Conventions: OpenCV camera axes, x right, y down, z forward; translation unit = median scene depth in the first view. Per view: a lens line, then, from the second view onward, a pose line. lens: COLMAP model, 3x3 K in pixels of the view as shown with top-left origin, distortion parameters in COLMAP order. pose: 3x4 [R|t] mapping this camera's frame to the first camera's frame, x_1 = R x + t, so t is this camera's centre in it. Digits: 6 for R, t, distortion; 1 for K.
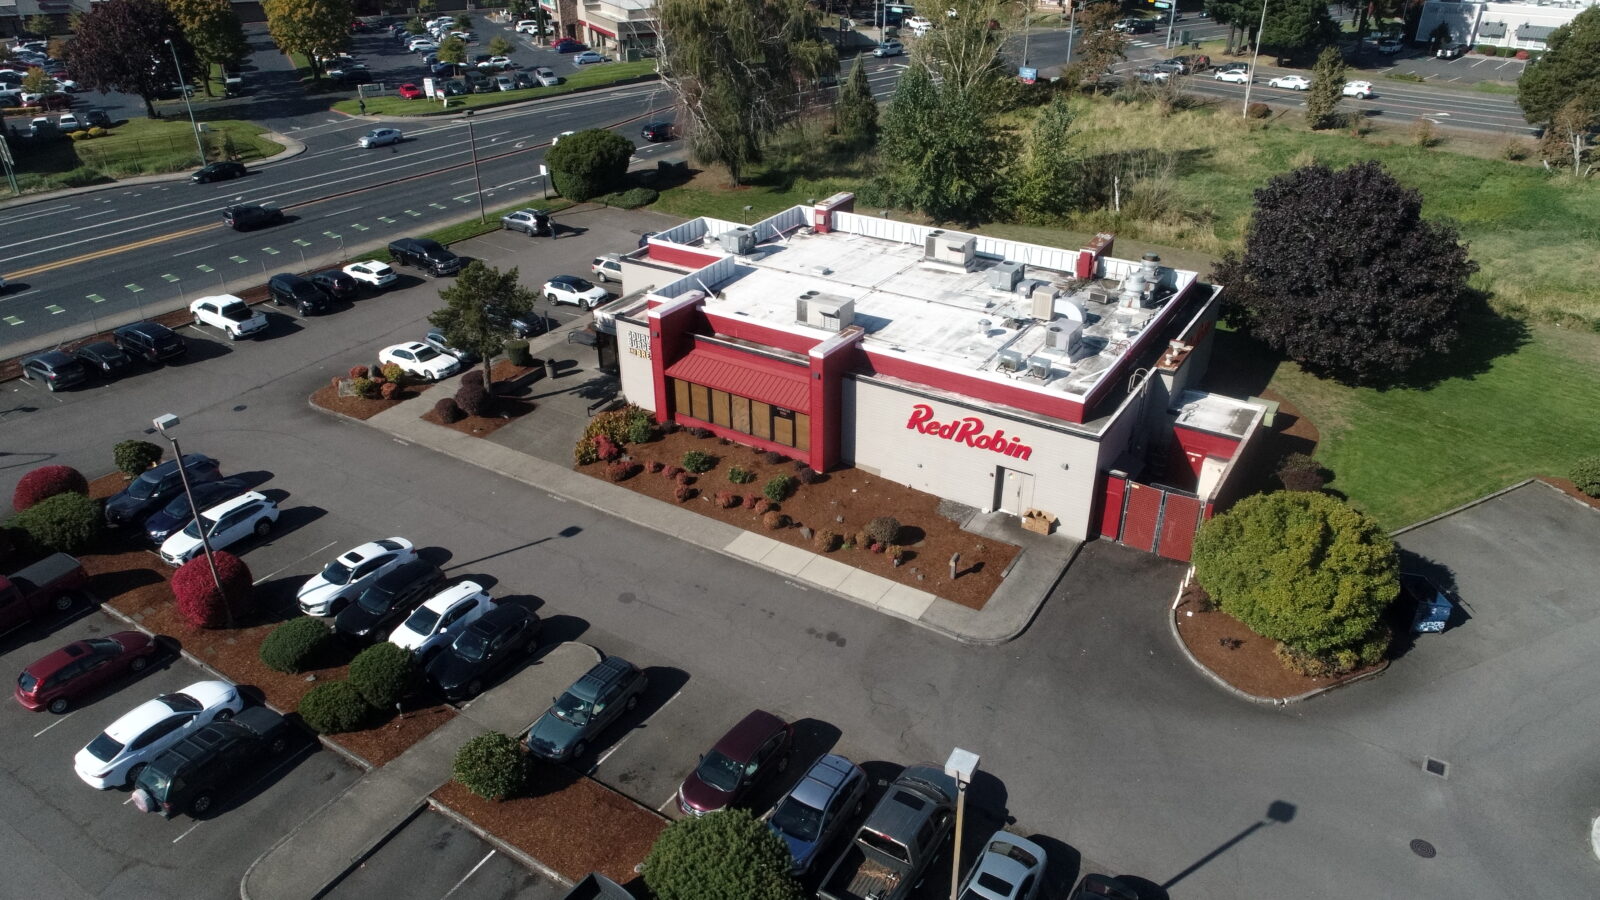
lens RADIAL K [[1075.0, 0, 798.6], [0, 1075.0, 452.5], [0, 0, 1]] dist [-0.001650, 0.004003]
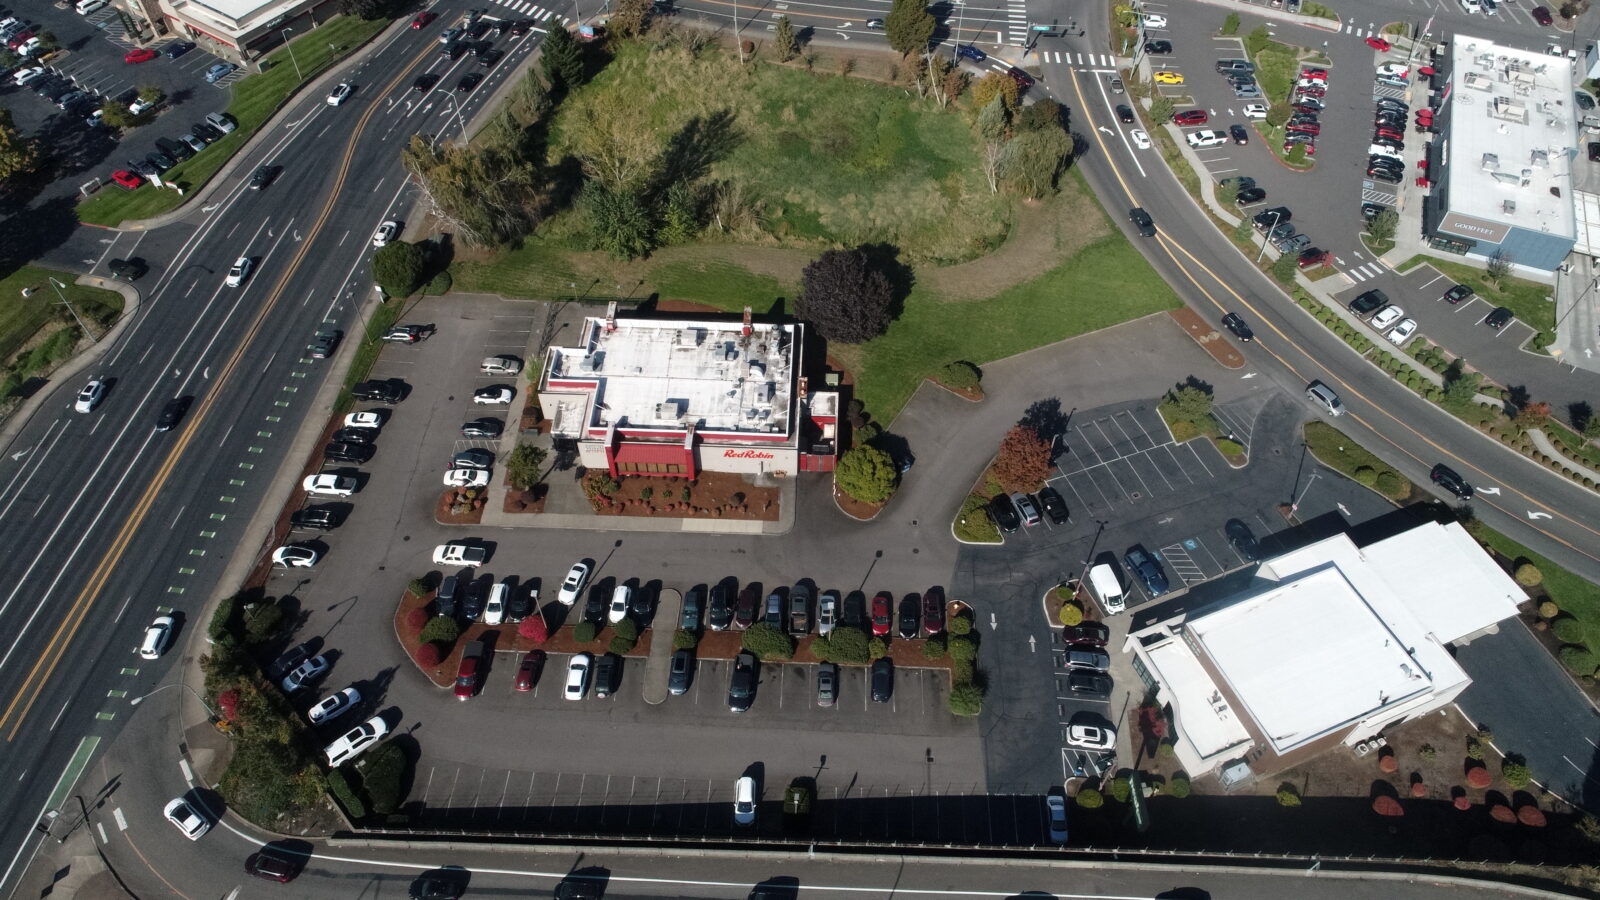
lens RADIAL K [[1119.8, 0, 800.1], [0, 1119.8, 418.9], [0, 0, 1]] dist [0.000248, 0.004731]
pose [[0.864128, -0.376473, 0.333992, -0.571409], [0.231627, 0.886683, 0.400179, -1.072450], [-0.446801, -0.268445, 0.853409, -1.287496]]
